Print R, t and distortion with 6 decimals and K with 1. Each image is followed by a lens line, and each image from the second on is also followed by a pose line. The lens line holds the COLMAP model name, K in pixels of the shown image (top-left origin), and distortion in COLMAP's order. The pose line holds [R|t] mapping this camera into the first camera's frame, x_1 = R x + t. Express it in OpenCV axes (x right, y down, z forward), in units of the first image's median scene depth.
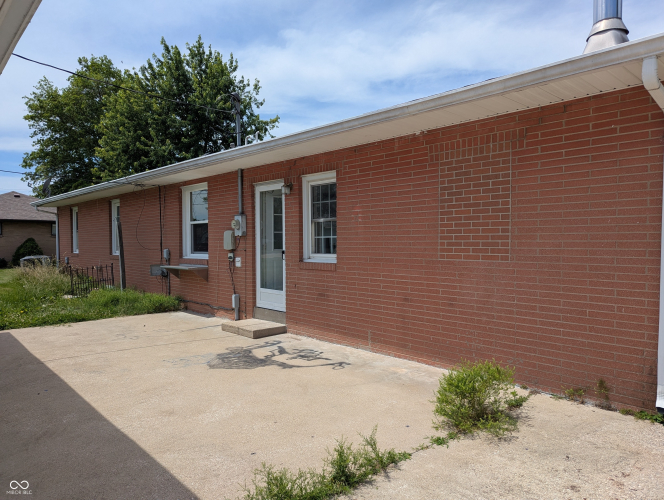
lens RADIAL K [[467.3, 0, 334.6], [0, 467.3, 253.0], [0, 0, 1]] dist [0.075924, -0.065739]
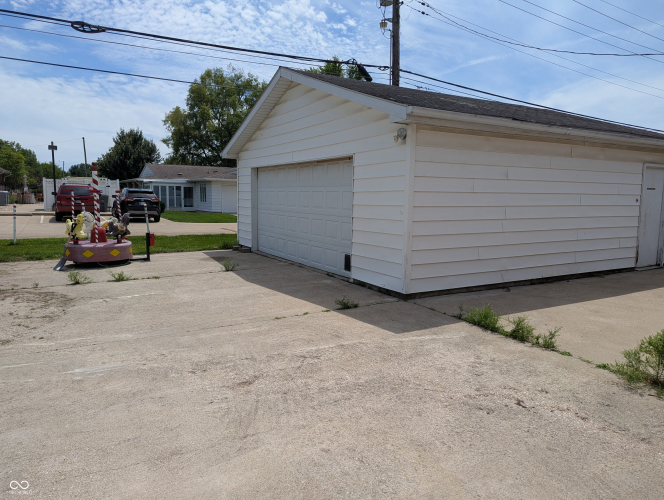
lens RADIAL K [[467.3, 0, 334.6], [0, 467.3, 253.0], [0, 0, 1]] dist [0.075924, -0.065739]
pose [[-0.216396, 0.120885, -0.968793, 1.062566], [-0.036672, 0.990598, 0.131797, -0.013918], [0.975617, 0.064047, -0.209928, 0.407031]]
